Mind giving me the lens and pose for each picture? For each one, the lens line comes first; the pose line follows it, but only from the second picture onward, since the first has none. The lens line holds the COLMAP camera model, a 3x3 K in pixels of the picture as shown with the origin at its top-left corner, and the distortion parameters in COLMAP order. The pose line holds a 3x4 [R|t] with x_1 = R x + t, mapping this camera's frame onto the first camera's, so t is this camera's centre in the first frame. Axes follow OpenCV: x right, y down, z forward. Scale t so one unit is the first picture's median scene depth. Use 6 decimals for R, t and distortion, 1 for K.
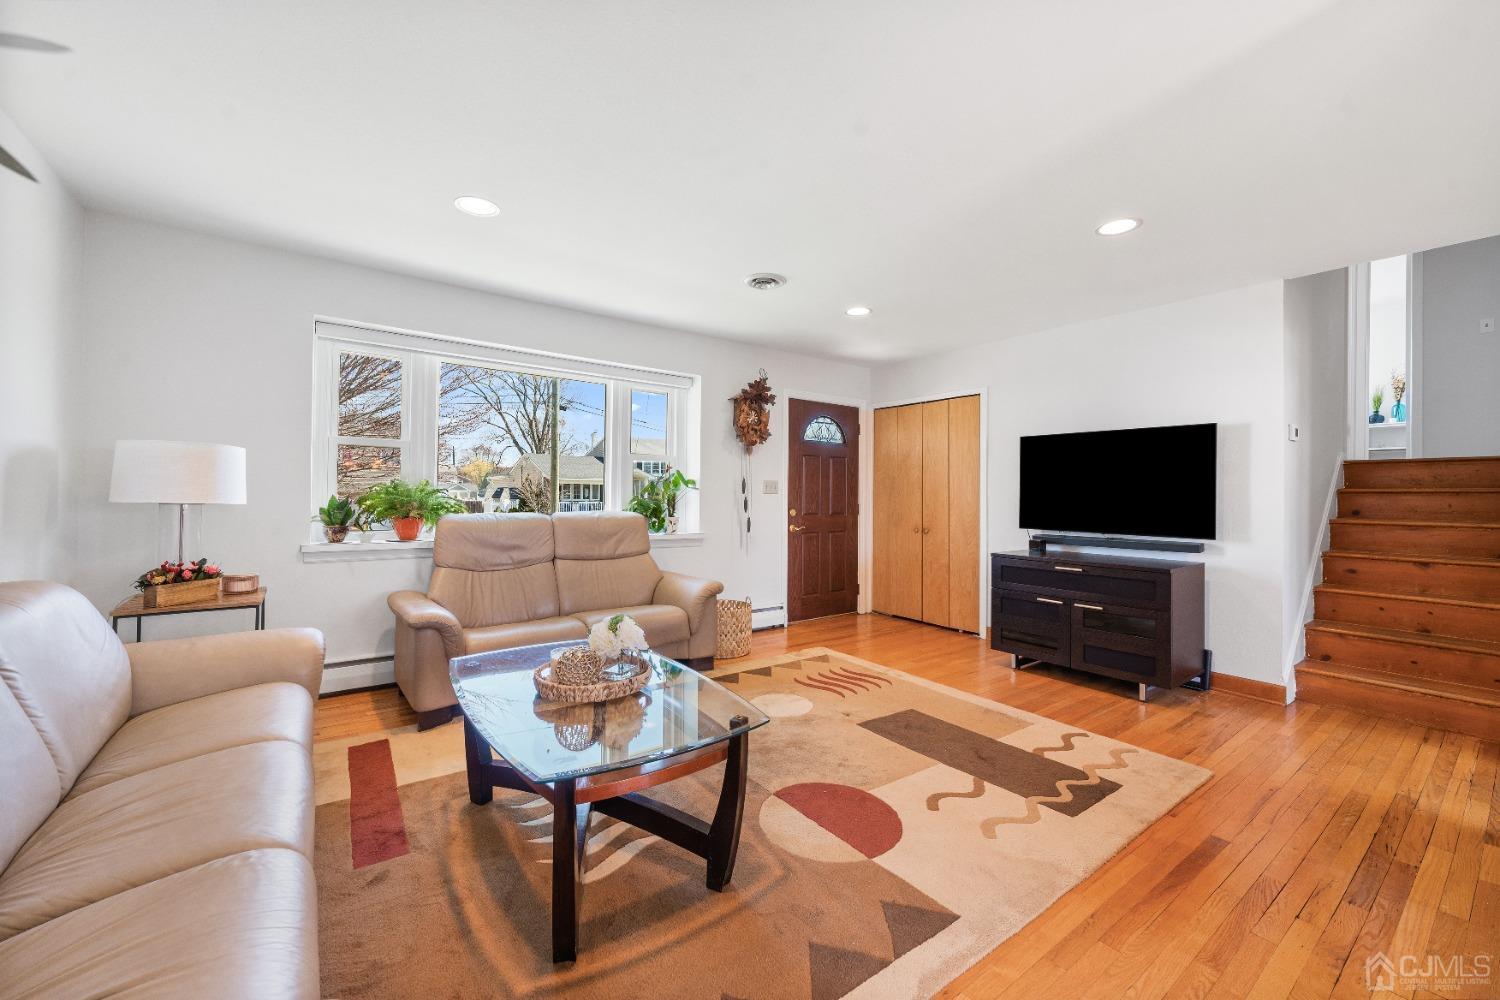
lens RADIAL K [[593.2, 0, 754.2], [0, 593.2, 495.5], [0, 0, 1]] dist [0.006872, -0.001187]
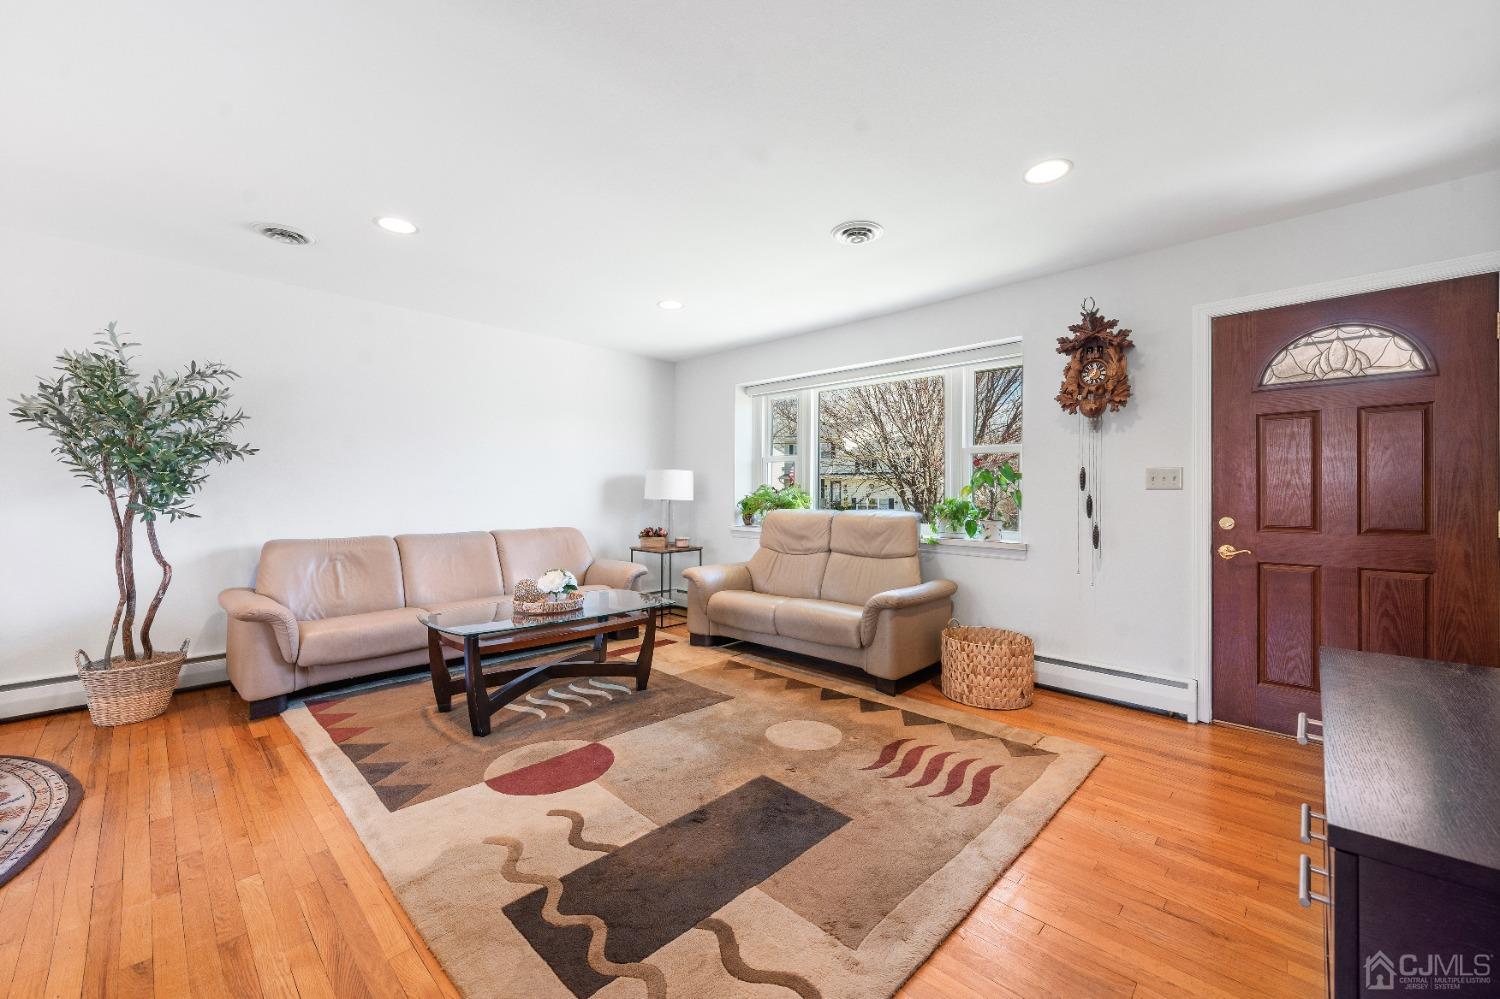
lens RADIAL K [[593.2, 0, 749.1], [0, 593.2, 495.1], [0, 0, 1]] dist [0.006872, -0.001187]
pose [[0.168514, -0.008095, -0.985666, 0.695989], [-0.000714, 0.999965, -0.008335, 0.010253], [0.985699, 0.002109, 0.168502, 0.612762]]
